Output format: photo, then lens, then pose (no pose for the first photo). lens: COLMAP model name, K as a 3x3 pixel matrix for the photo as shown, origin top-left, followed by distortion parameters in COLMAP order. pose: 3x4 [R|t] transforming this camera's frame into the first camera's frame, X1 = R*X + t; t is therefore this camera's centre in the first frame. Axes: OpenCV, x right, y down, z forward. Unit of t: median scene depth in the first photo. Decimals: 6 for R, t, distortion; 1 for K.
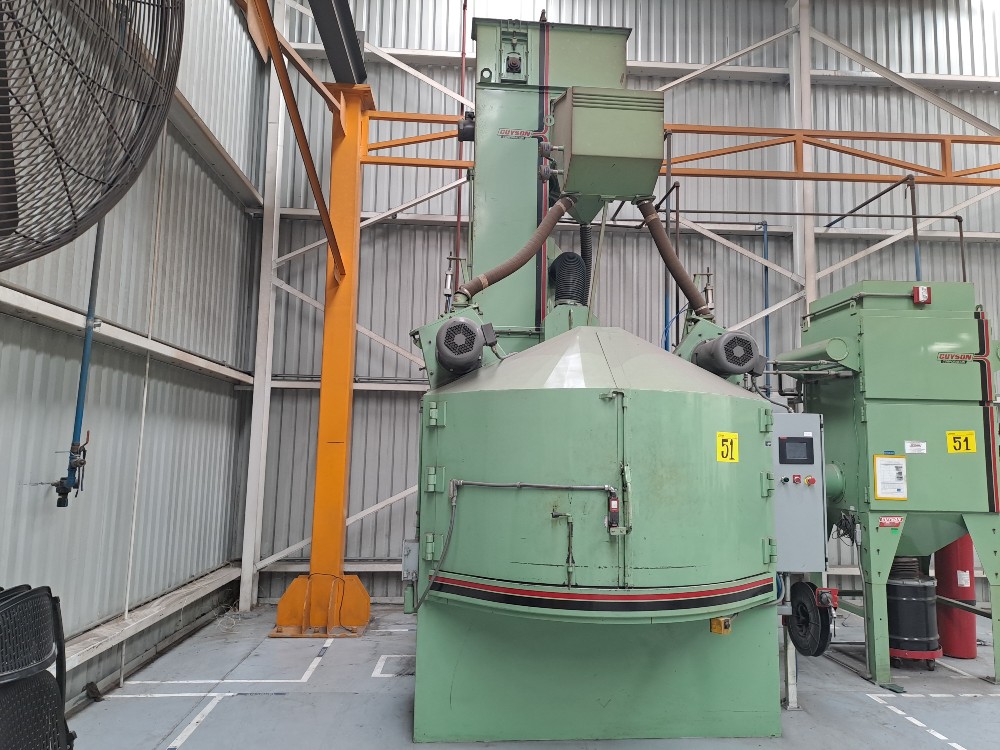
lens RADIAL K [[740.6, 0, 513.1], [0, 740.6, 369.3], [0, 0, 1]] dist [0.067522, -0.057720]
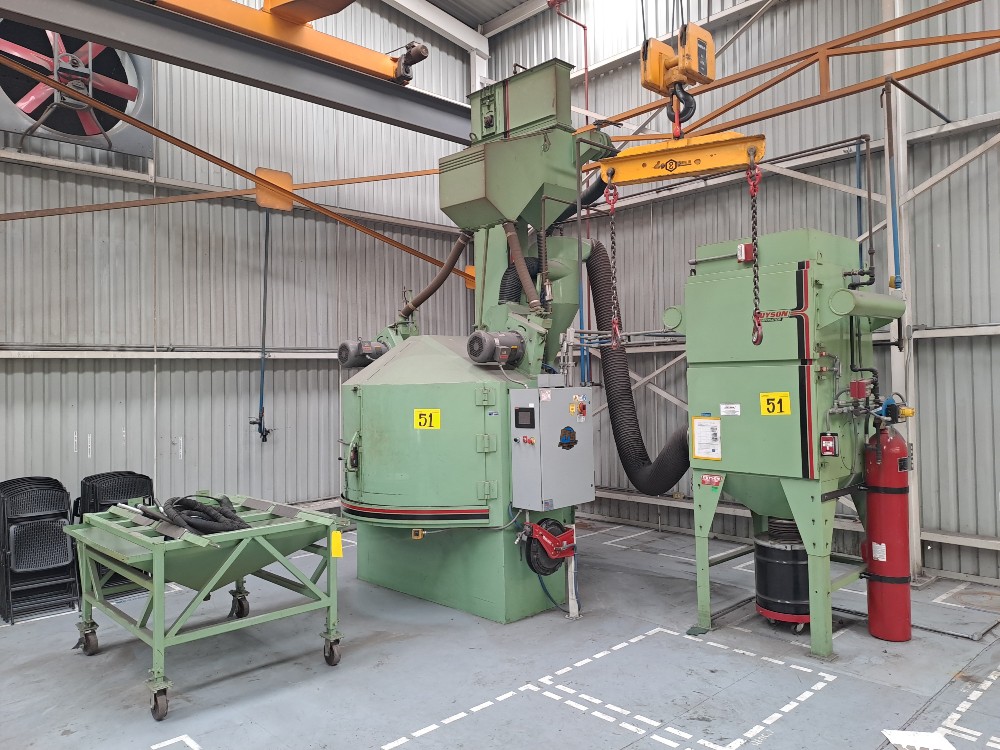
lens RADIAL K [[740.6, 0, 507.4], [0, 740.6, 358.3], [0, 0, 1]] dist [0.067522, -0.057720]
pose [[0.640657, -0.049081, -0.766257, 1.105316], [0.118358, 0.992340, 0.035395, -0.034976], [0.758650, -0.113369, 0.641559, 0.137269]]
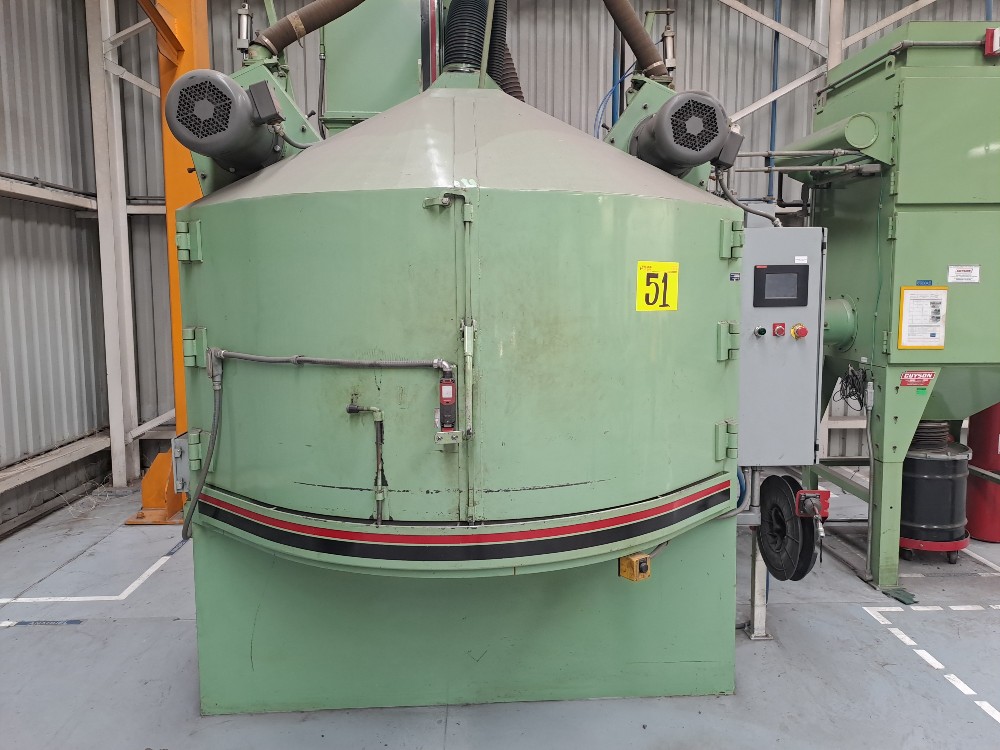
lens RADIAL K [[740.6, 0, 512.4], [0, 740.6, 358.2], [0, 0, 1]] dist [0.067522, -0.057720]
pose [[0.999435, -0.018520, -0.028065, 0.135130], [0.024002, 0.977473, 0.209692, 0.023688], [0.023549, -0.210247, 0.977365, 0.290134]]
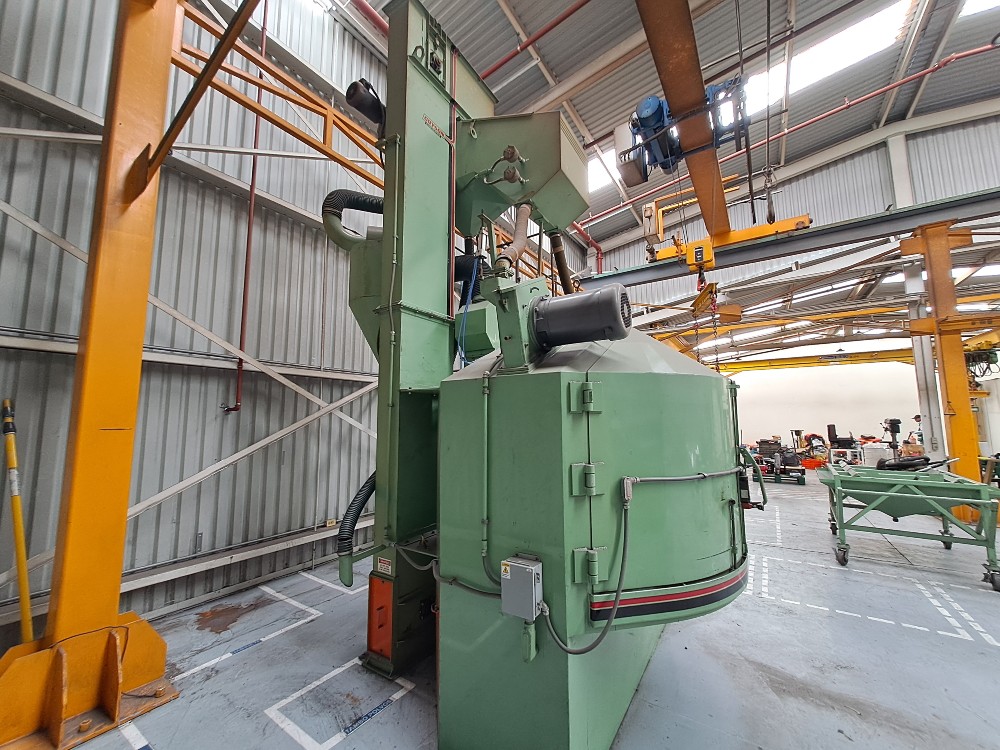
lens RADIAL K [[408.0, 0, 501.2], [0, 408.0, 372.1], [0, 0, 1]] dist [-0.002774, -0.000362]
pose [[0.609951, 0.051386, 0.790772, -0.401832], [-0.064970, 0.997779, -0.014724, 0.028594], [-0.789772, -0.042395, 0.611934, 0.611312]]
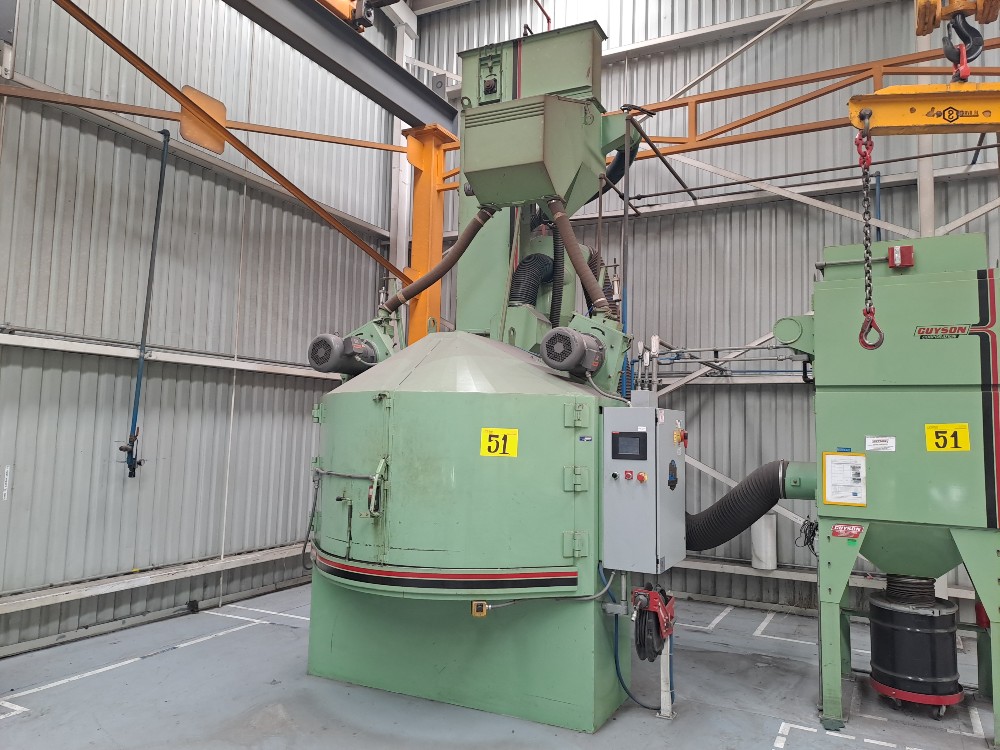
lens RADIAL K [[740.6, 0, 501.4], [0, 740.6, 364.7], [0, 0, 1]] dist [0.067522, -0.057720]
pose [[0.853003, -0.043065, -0.520126, 0.608674], [0.050146, 0.998742, -0.000452, -0.003325], [0.519491, -0.025697, 0.854089, 0.079466]]
